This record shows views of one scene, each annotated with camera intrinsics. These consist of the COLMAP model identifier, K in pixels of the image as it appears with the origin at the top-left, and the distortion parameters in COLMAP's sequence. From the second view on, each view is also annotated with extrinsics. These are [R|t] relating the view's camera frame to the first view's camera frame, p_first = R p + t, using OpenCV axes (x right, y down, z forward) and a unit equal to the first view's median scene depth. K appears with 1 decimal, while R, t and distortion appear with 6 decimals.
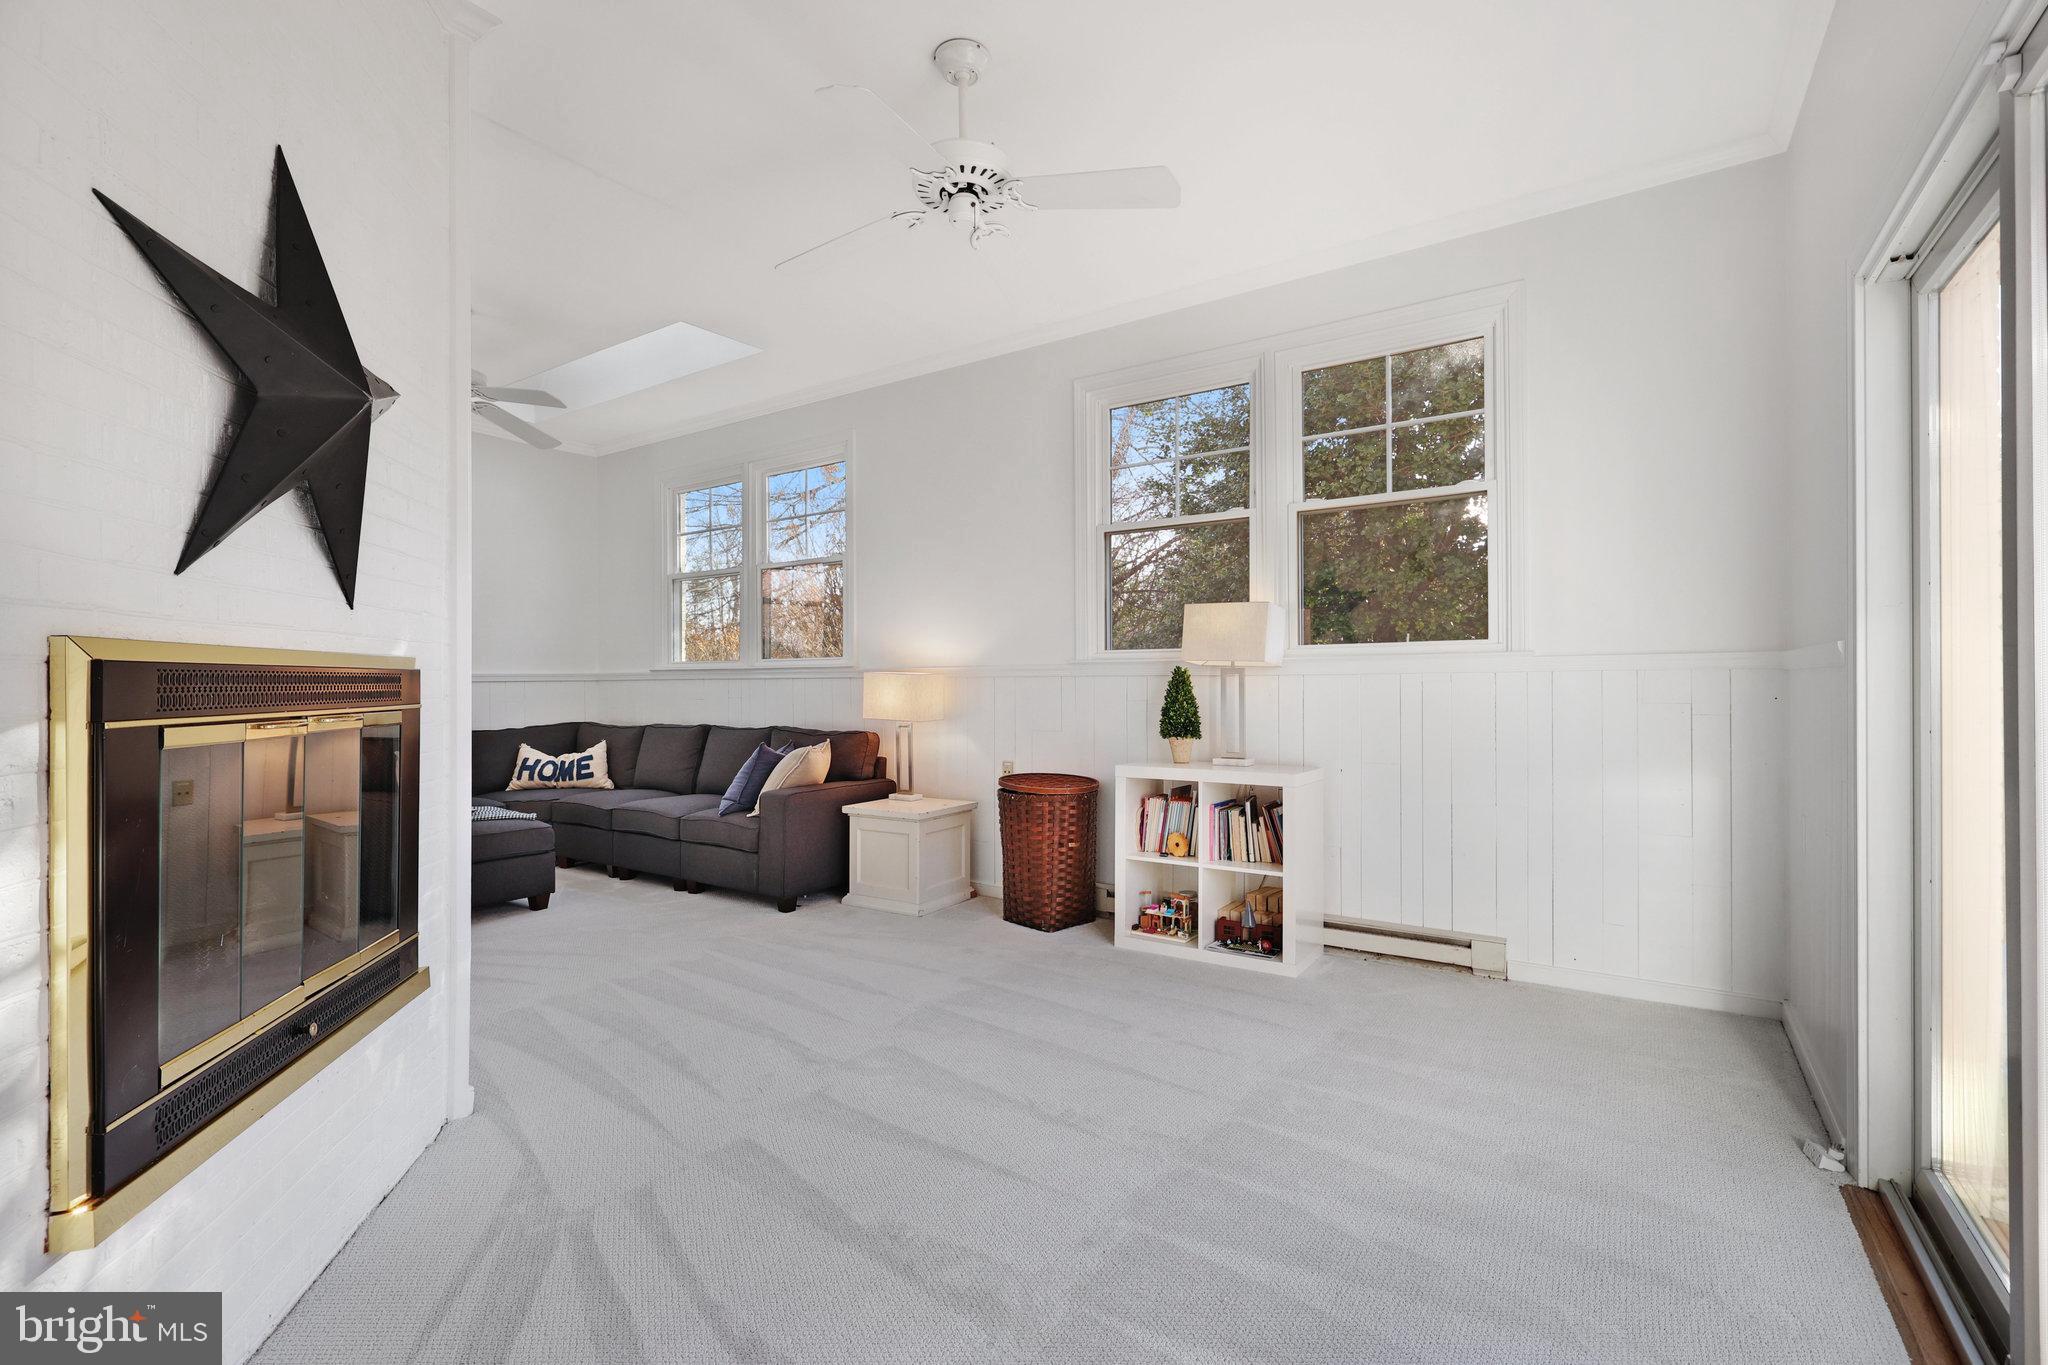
lens RADIAL K [[951.7, 0, 1023.3], [0, 951.7, 676.2], [0, 0, 1]] dist [-0.012790, -0.000176]
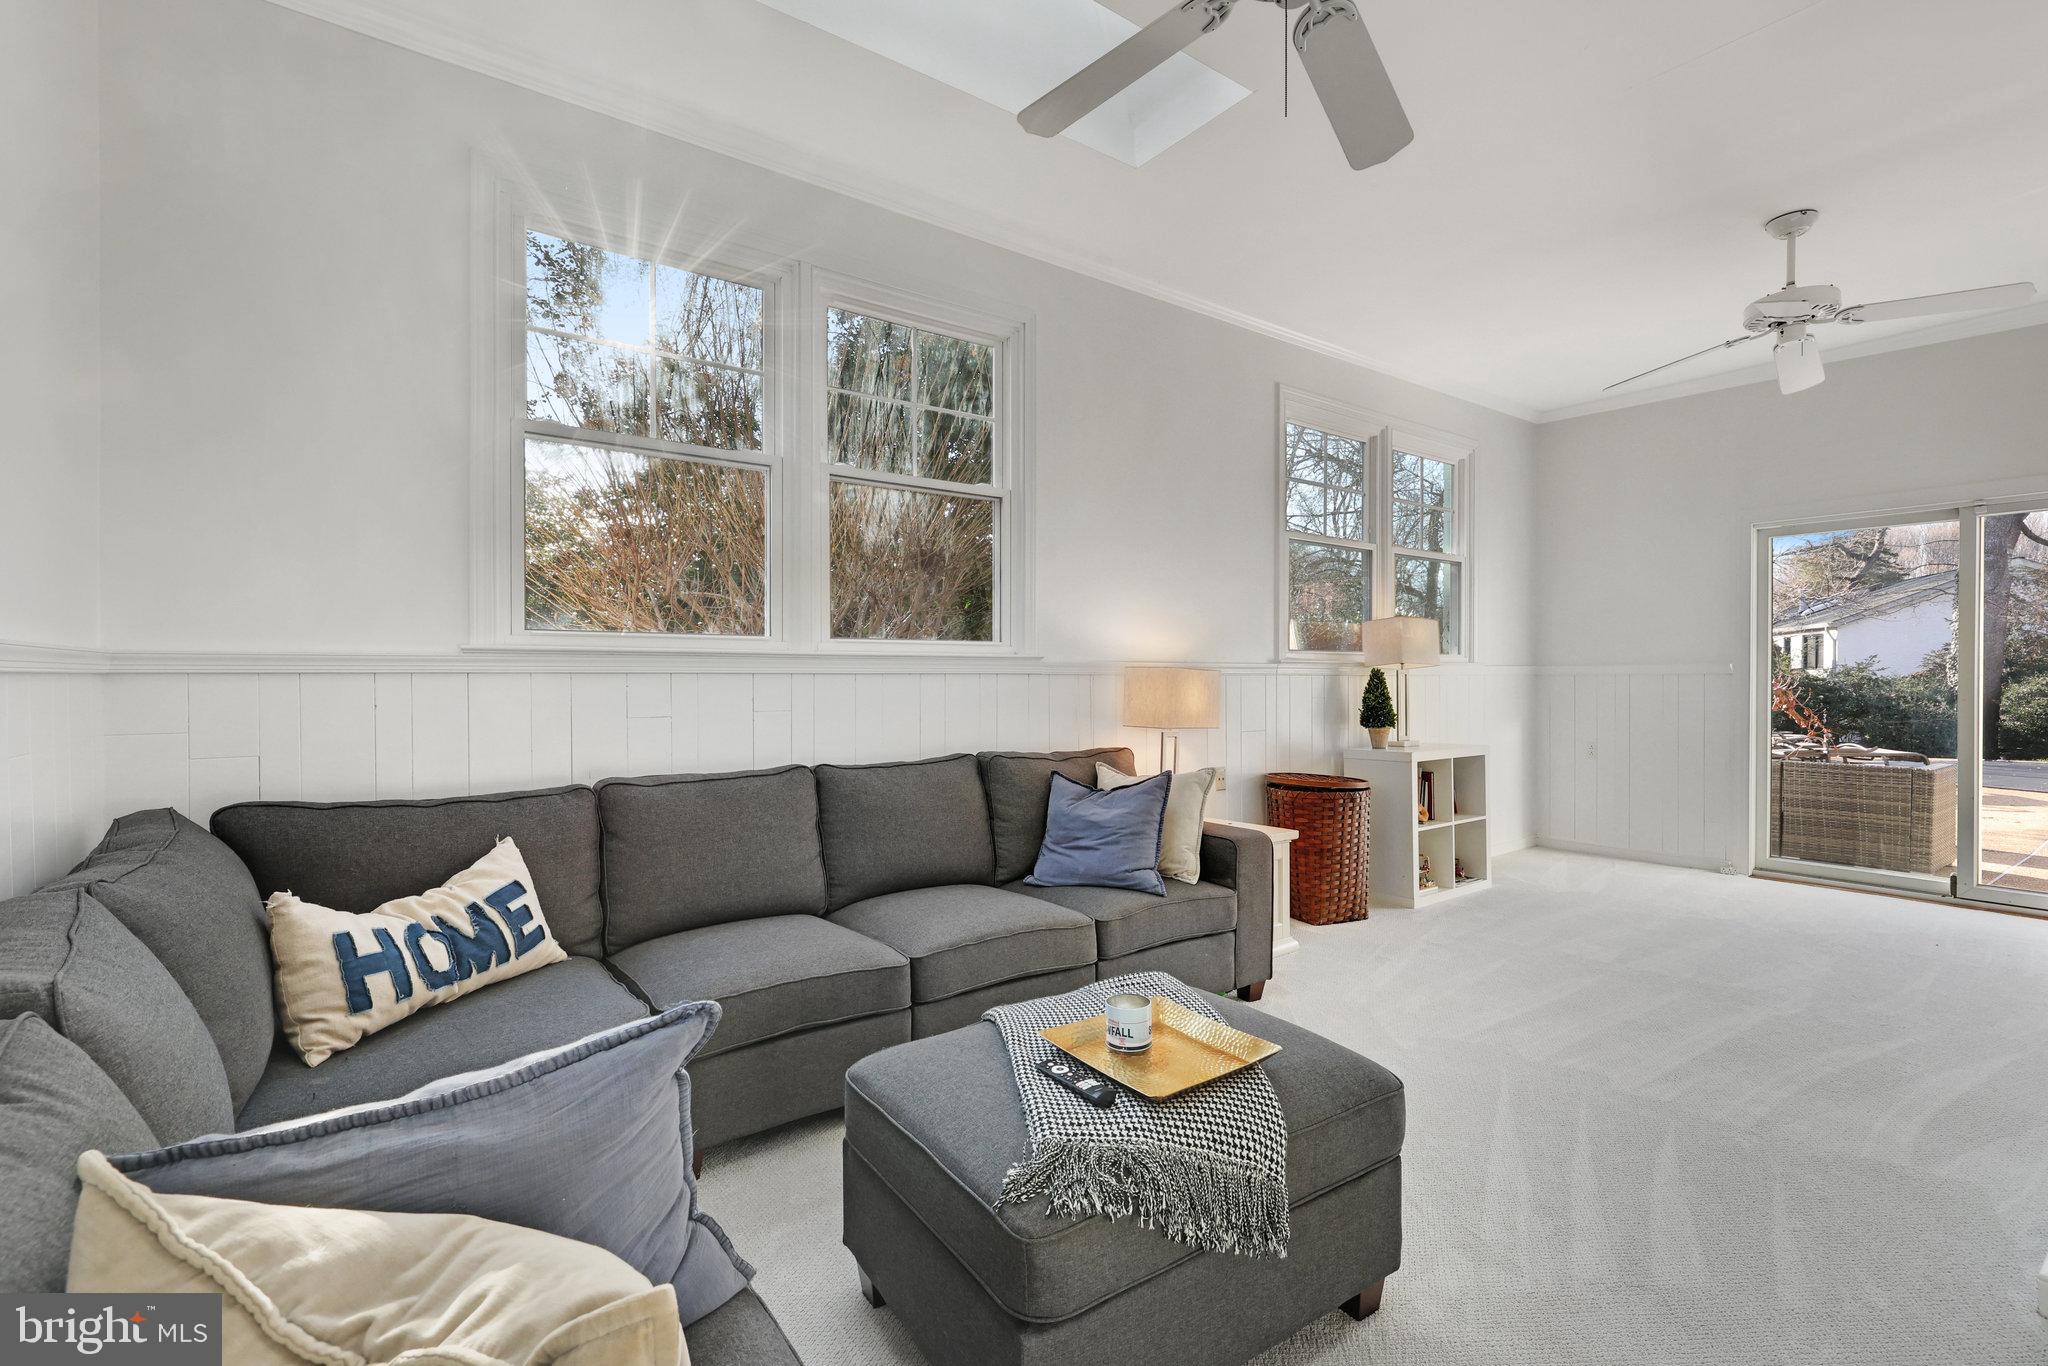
lens RADIAL K [[887.9, 0, 1017.4], [0, 887.9, 685.4], [0, 0, 1]] dist [0.000267, -0.000146]
pose [[0.374985, -0.005266, 0.927016, -0.713123], [-0.002878, 0.999972, 0.006845, 0.004487], [-0.927026, -0.005234, 0.374960, 0.701235]]
